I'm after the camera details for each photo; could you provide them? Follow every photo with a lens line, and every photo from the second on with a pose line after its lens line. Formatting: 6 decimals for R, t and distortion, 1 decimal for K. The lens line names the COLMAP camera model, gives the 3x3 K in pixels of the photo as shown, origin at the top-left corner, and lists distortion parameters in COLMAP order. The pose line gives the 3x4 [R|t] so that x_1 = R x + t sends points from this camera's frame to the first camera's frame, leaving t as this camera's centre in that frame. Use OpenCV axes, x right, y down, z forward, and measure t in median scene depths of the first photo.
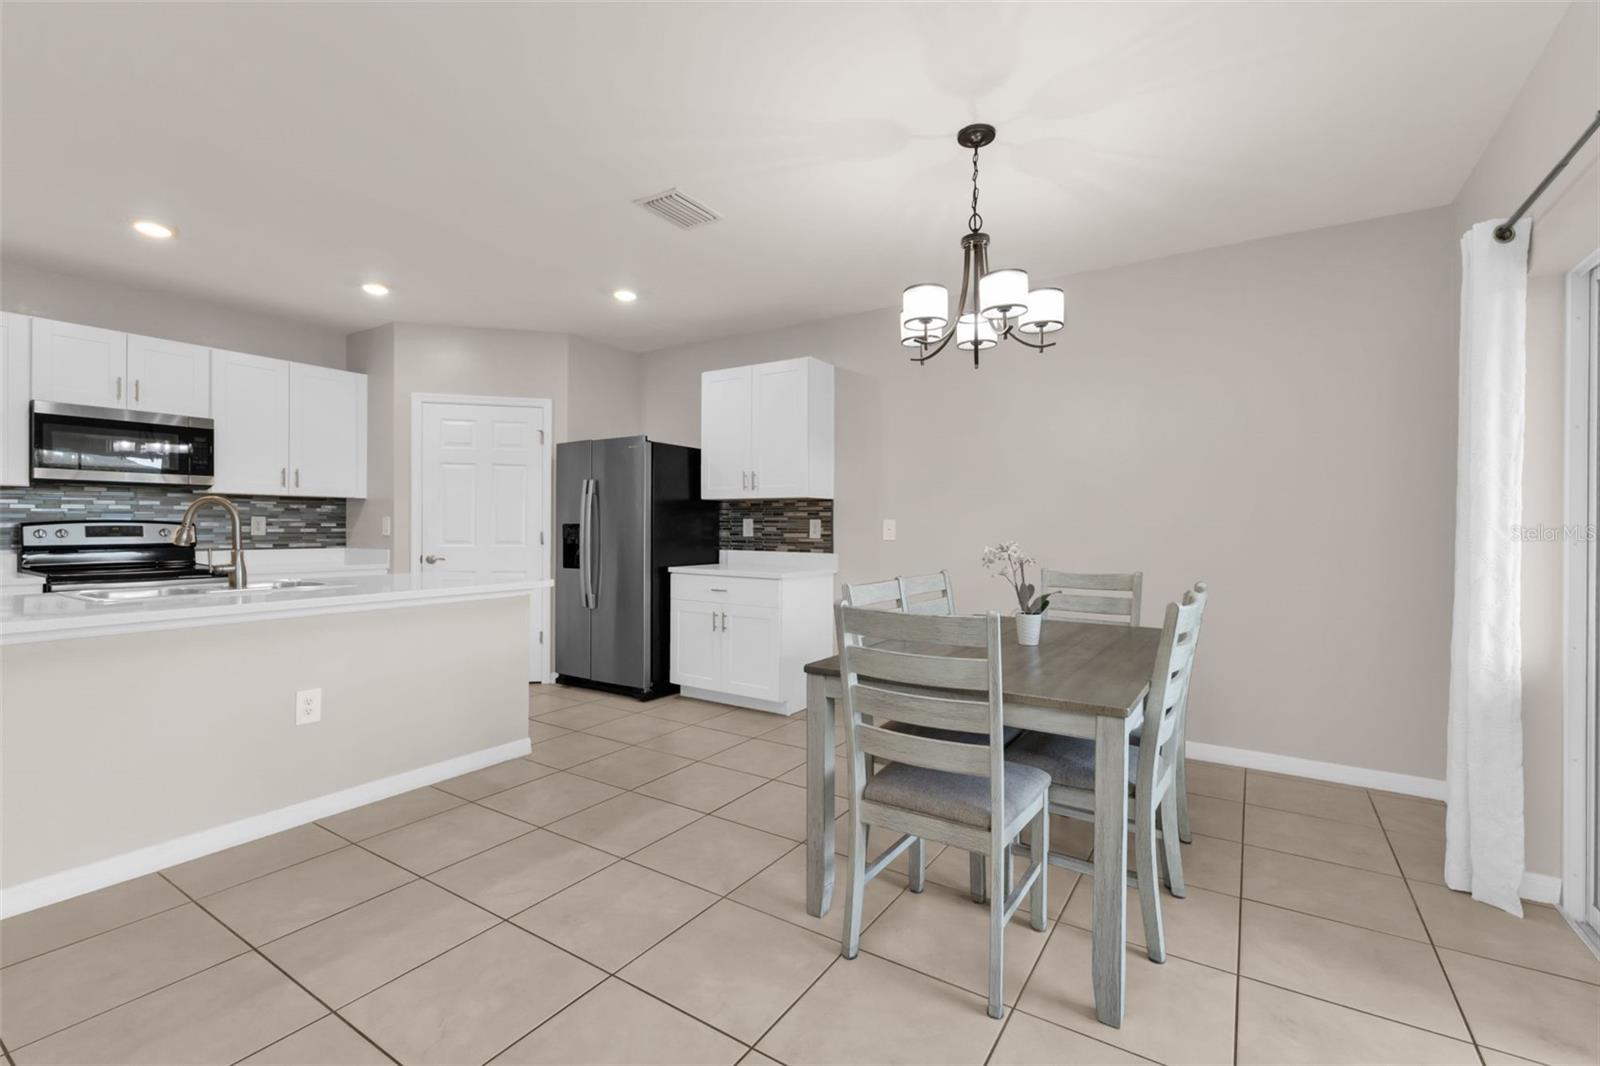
lens RADIAL K [[708.7, 0, 795.1], [0, 708.7, 528.2], [0, 0, 1]] dist [0.017099, -0.001057]
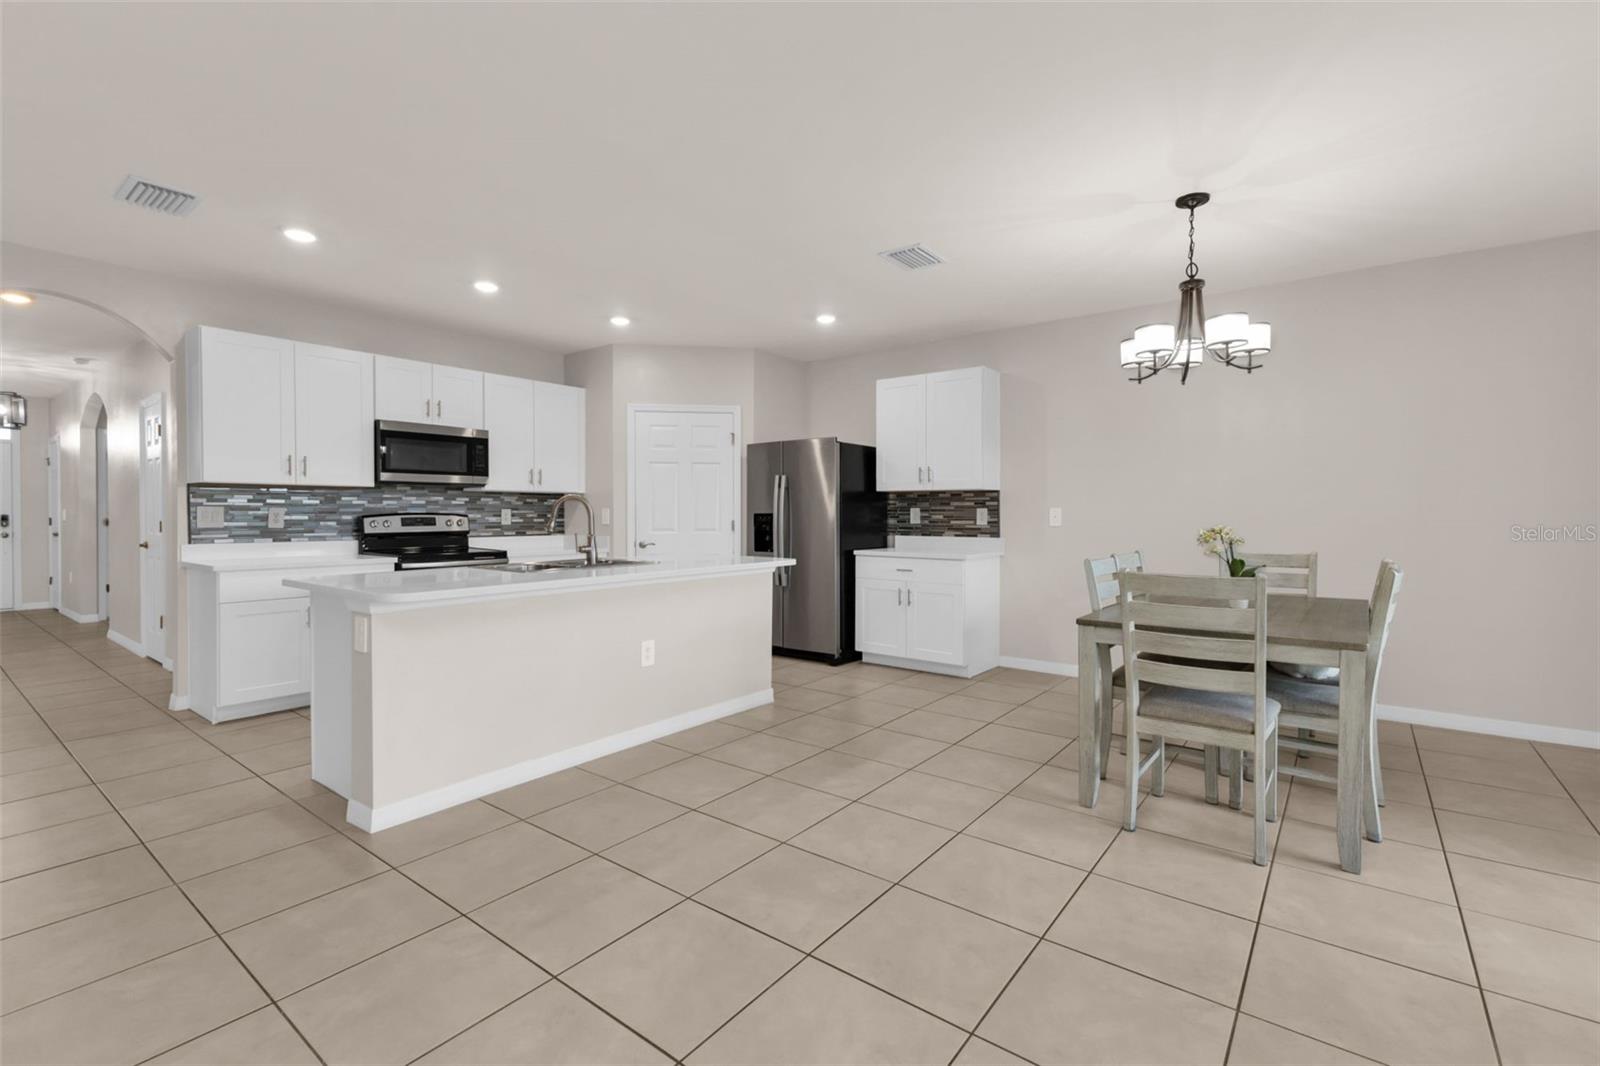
lens RADIAL K [[708.7, 0, 794.2], [0, 708.7, 520.5], [0, 0, 1]] dist [0.017099, -0.001057]
pose [[0.995821, -0.005462, -0.091161, -0.169078], [0.005967, 0.999968, 0.005259, -0.000474], [0.091130, -0.005781, 0.995822, -0.160318]]
